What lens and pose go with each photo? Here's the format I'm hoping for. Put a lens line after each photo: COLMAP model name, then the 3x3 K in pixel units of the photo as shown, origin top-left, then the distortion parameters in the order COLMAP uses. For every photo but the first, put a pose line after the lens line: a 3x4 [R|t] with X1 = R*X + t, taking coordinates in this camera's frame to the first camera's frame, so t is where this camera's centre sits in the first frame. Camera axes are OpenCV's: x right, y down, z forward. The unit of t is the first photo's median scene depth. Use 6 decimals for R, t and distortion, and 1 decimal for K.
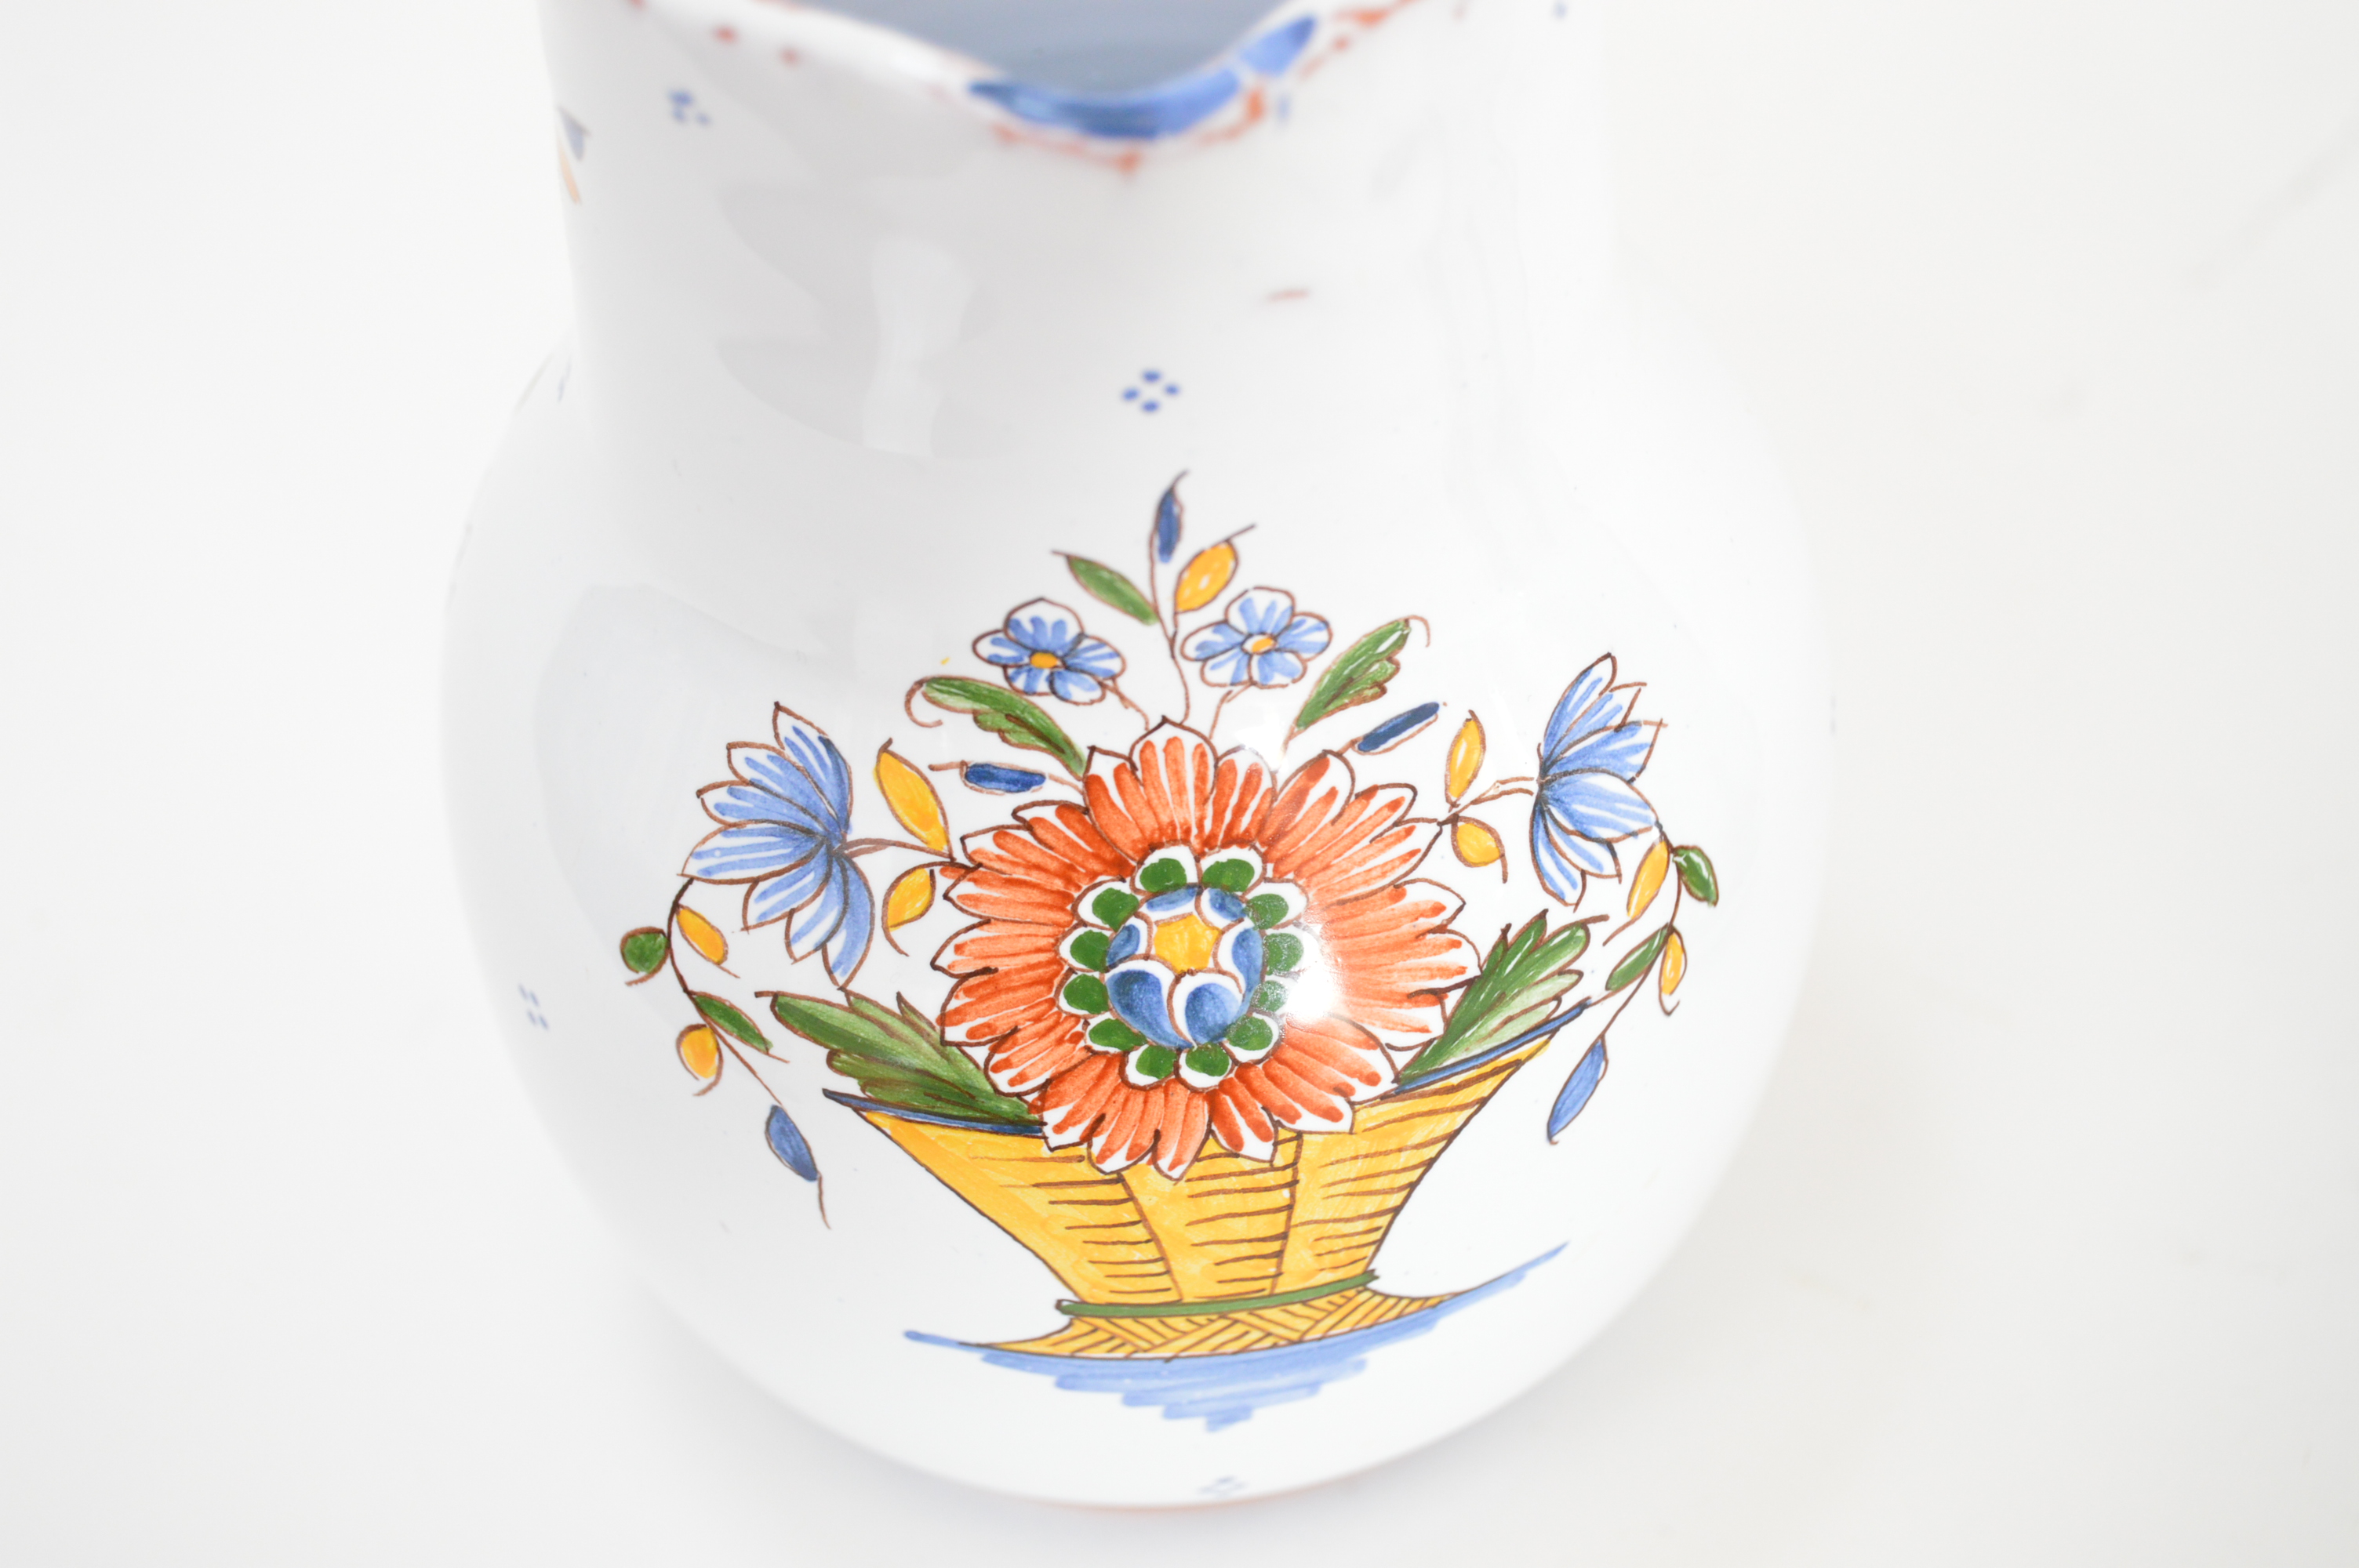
lens RADIAL K [[5317.2, 0, 1179.5], [0, 5317.2, 784.0], [0, 0, 1]] dist [0.028640, -2.515273]
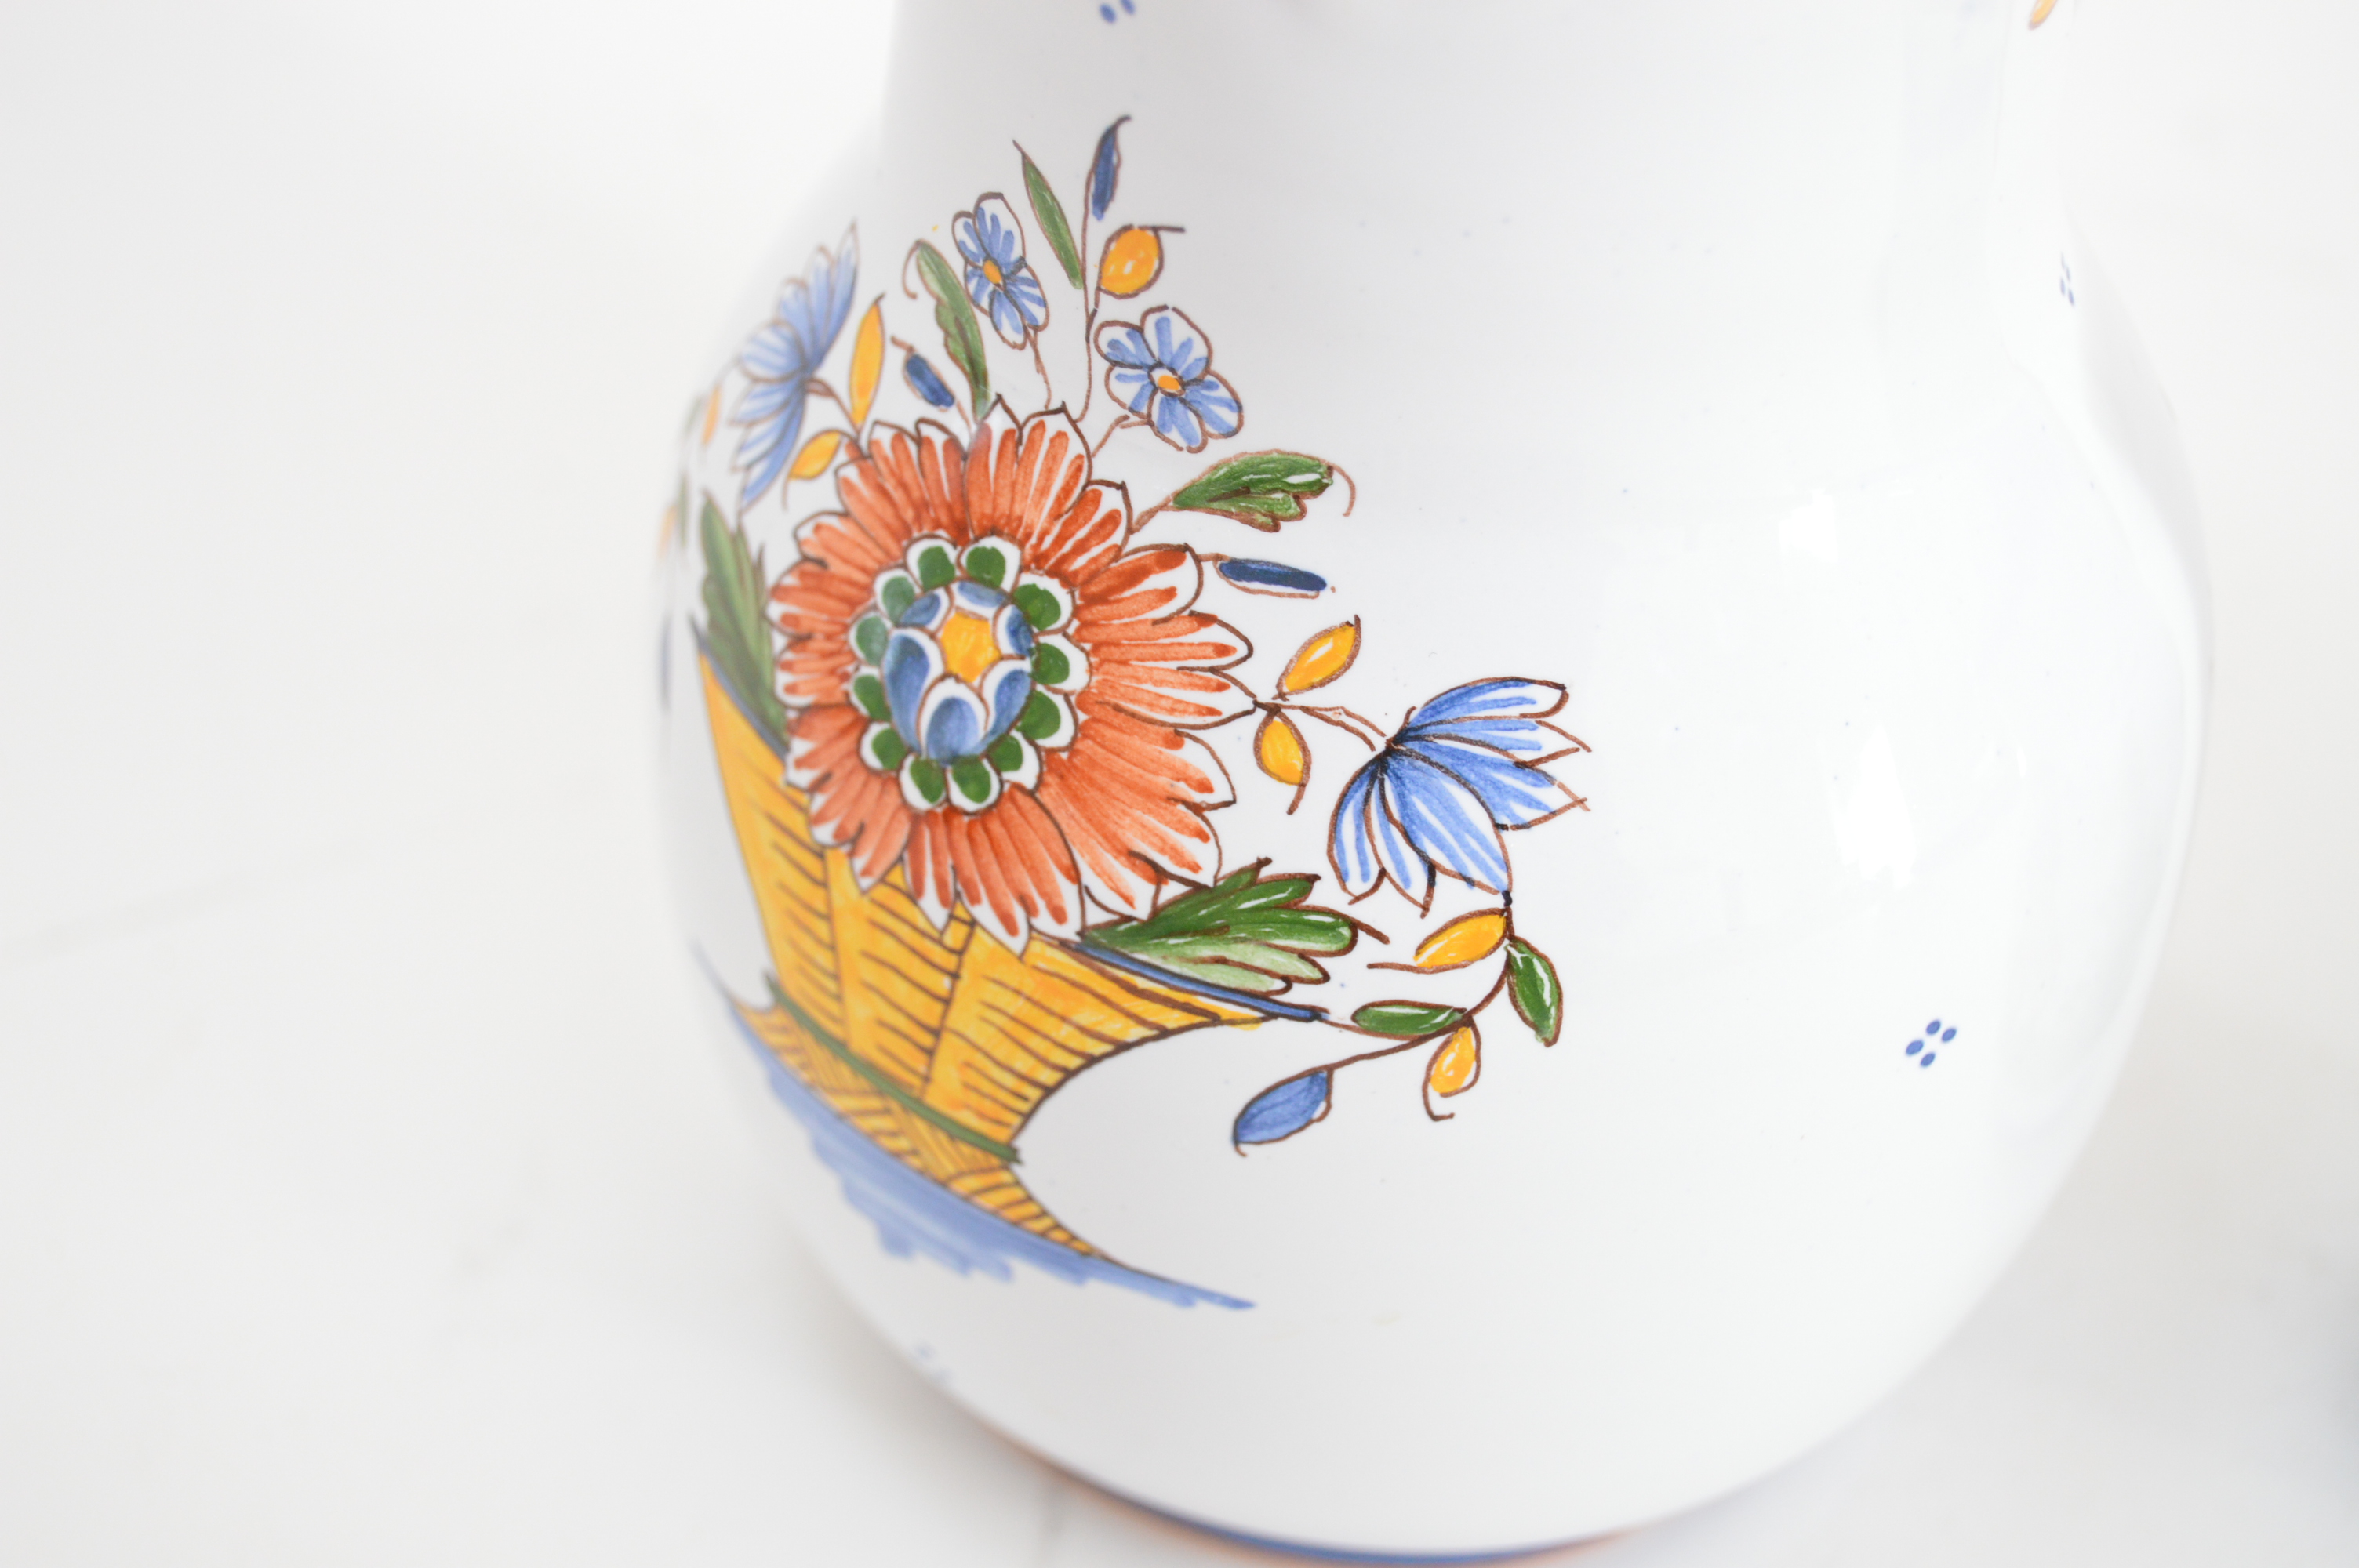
lens RADIAL K [[5317.2, 0, 1179.5], [0, 5317.2, 784.0], [0, 0, 1]] dist [0.028640, -2.515273]
pose [[0.656775, 0.537116, -0.529295, 0.509838], [-0.602774, 0.795690, 0.059497, -0.026261], [0.453112, 0.279969, 0.846349, 0.263462]]
